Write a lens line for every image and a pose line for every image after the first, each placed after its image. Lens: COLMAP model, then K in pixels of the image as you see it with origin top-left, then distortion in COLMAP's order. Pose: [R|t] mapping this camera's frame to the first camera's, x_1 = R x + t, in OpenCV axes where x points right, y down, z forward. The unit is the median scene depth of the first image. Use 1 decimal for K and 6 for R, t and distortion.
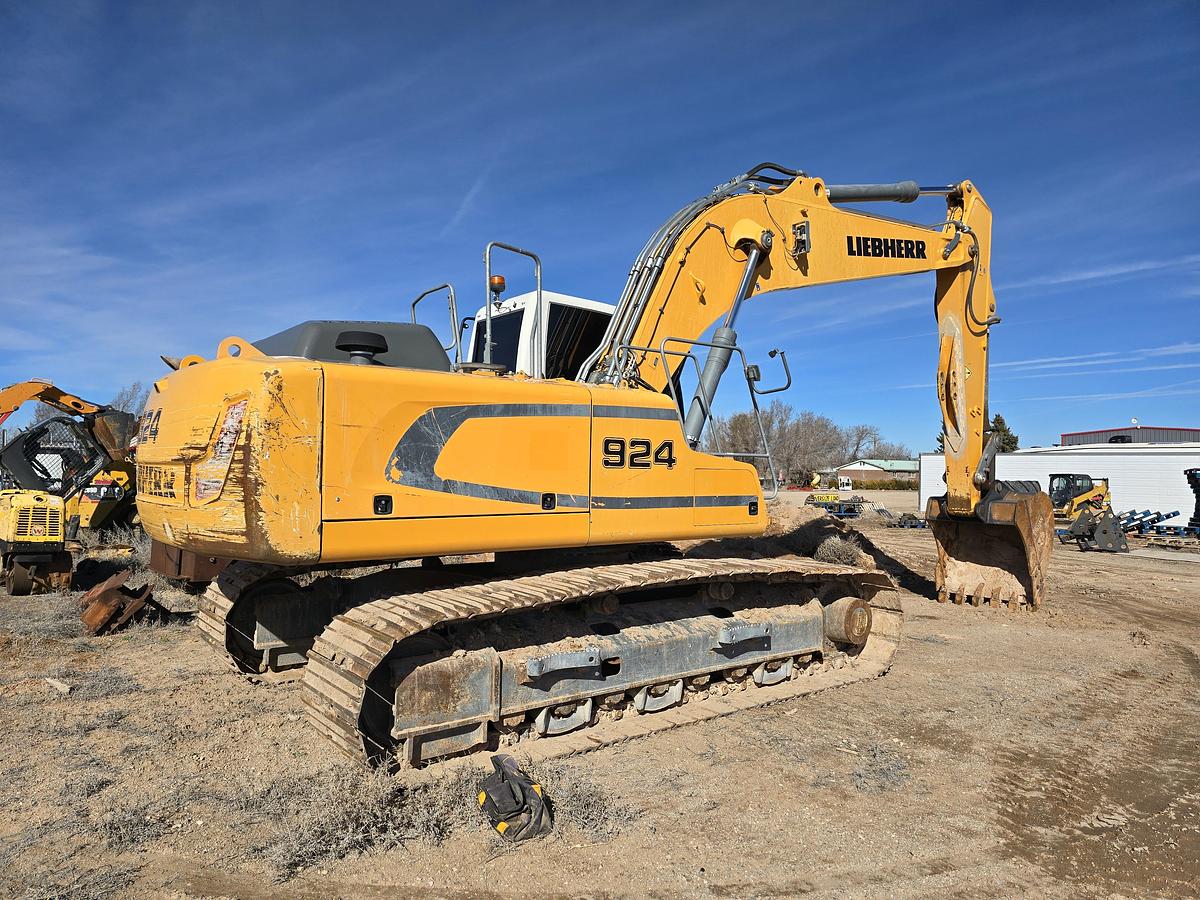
lens RADIAL K [[803.9, 0, 600.0], [0, 803.9, 453.9], [0, 0, 1]] dist [0.074395, -0.065480]
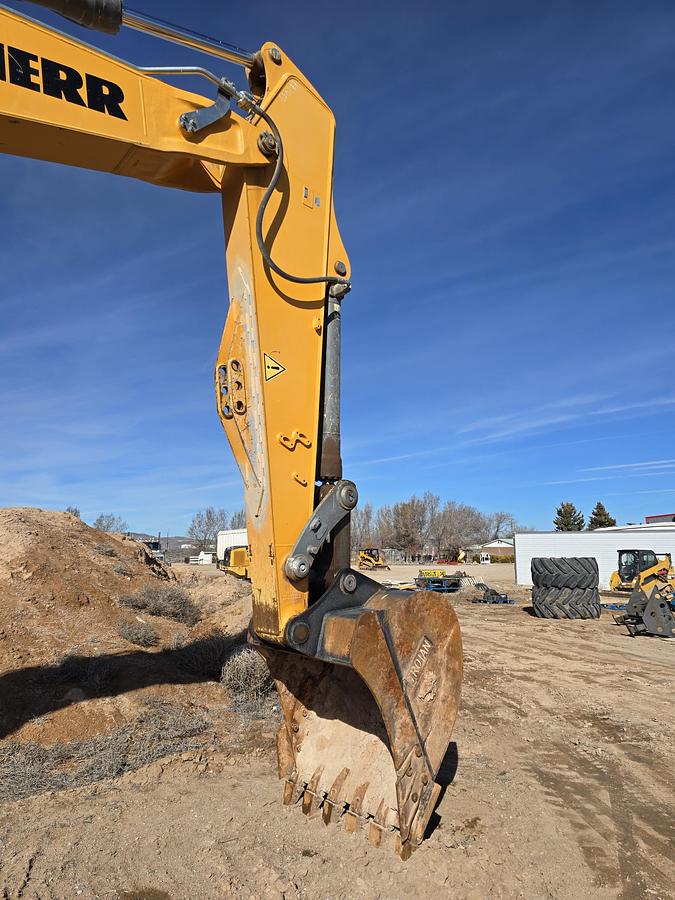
lens RADIAL K [[603.0, 0, 342.1], [0, 603.0, 445.7], [0, 0, 1]] dist [0.074395, -0.065480]
pose [[0.999016, -0.007882, 0.043653, 0.567043], [0.014309, 0.988744, -0.148930, 0.013272], [-0.041988, 0.149408, 0.987884, 0.725771]]
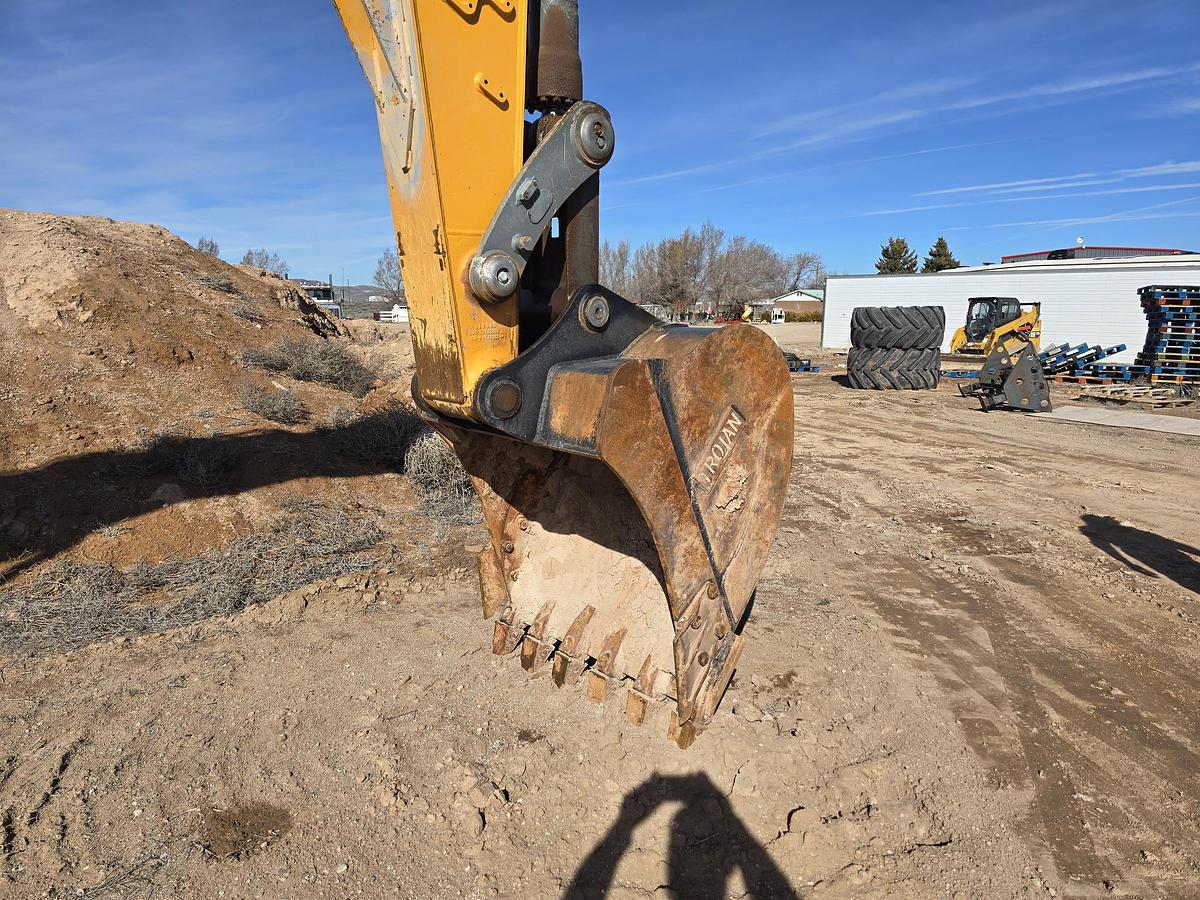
lens RADIAL K [[803.9, 0, 606.9], [0, 803.9, 451.6], [0, 0, 1]] dist [0.074395, -0.065480]
pose [[0.997778, -0.022571, 0.062690, 0.574902], [0.009704, 0.980069, 0.198418, 0.040112], [-0.065920, -0.197369, 0.978111, 0.871682]]
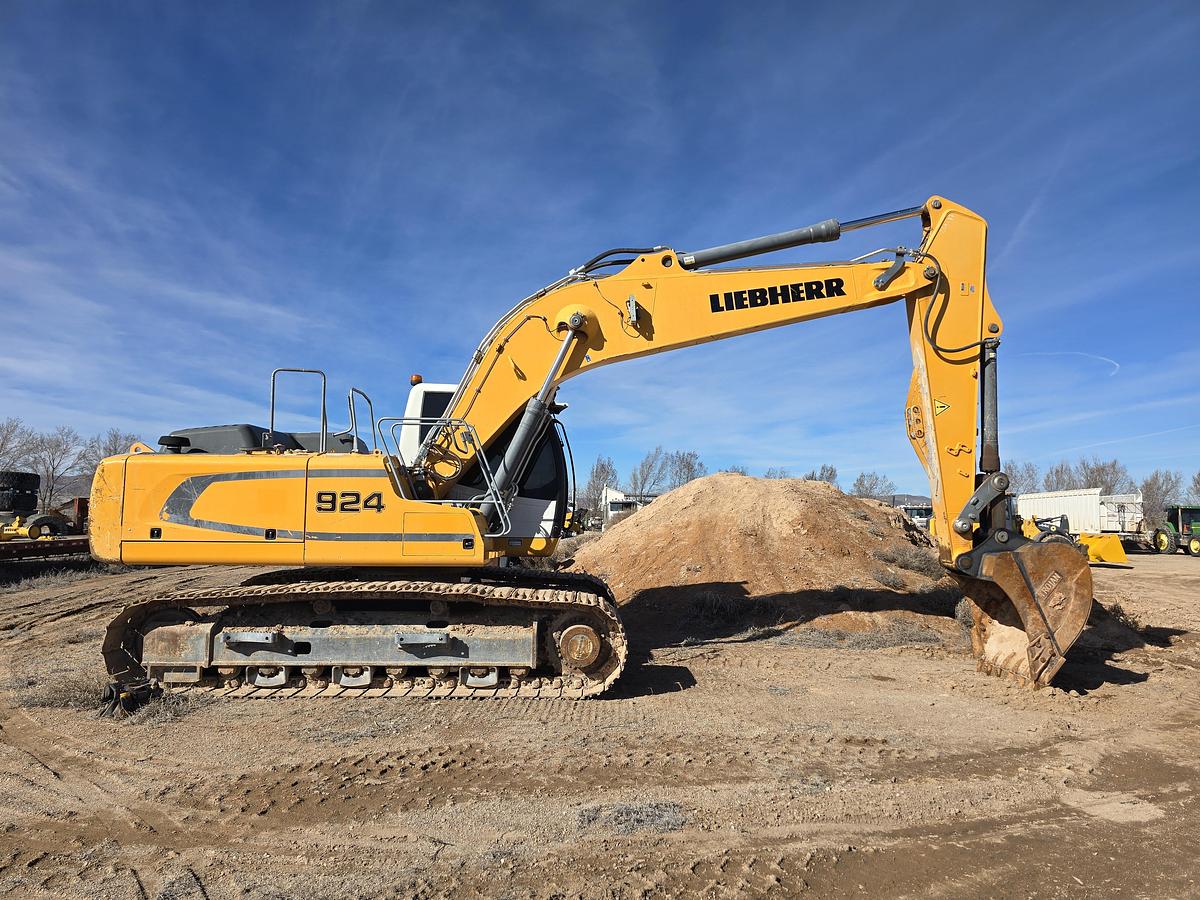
lens RADIAL K [[803.9, 0, 597.8], [0, 803.9, 450.5], [0, 0, 1]] dist [0.074395, -0.065480]
pose [[0.796362, -0.050326, -0.602723, 0.812636], [0.009427, 0.997444, -0.070829, 0.009102], [0.604747, 0.050724, 0.794801, 0.078967]]
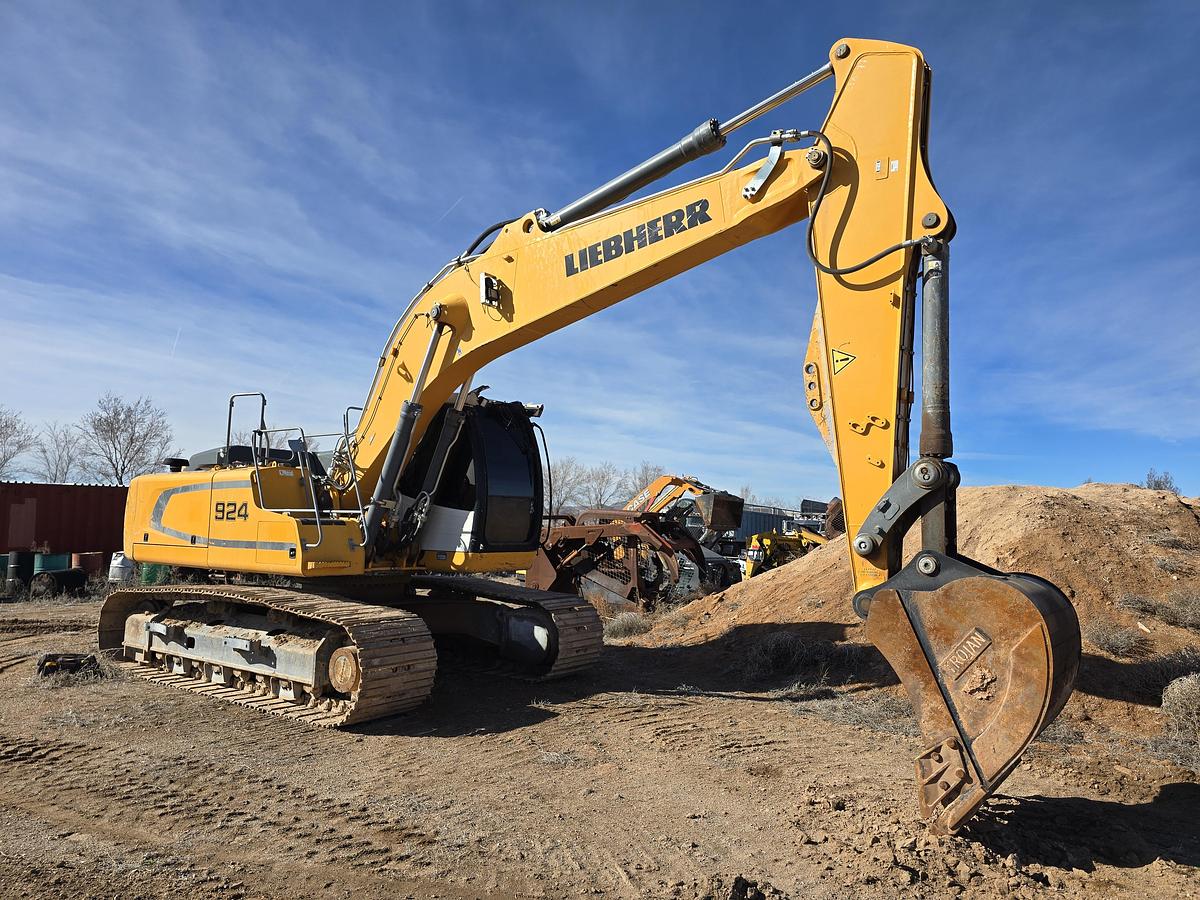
lens RADIAL K [[803.9, 0, 611.1], [0, 803.9, 449.7], [0, 0, 1]] dist [0.074395, -0.065480]
pose [[0.272776, -0.100672, -0.956796, 1.120004], [-0.002870, 0.994421, -0.105448, 0.028592], [0.962073, 0.031510, 0.270966, 0.816693]]
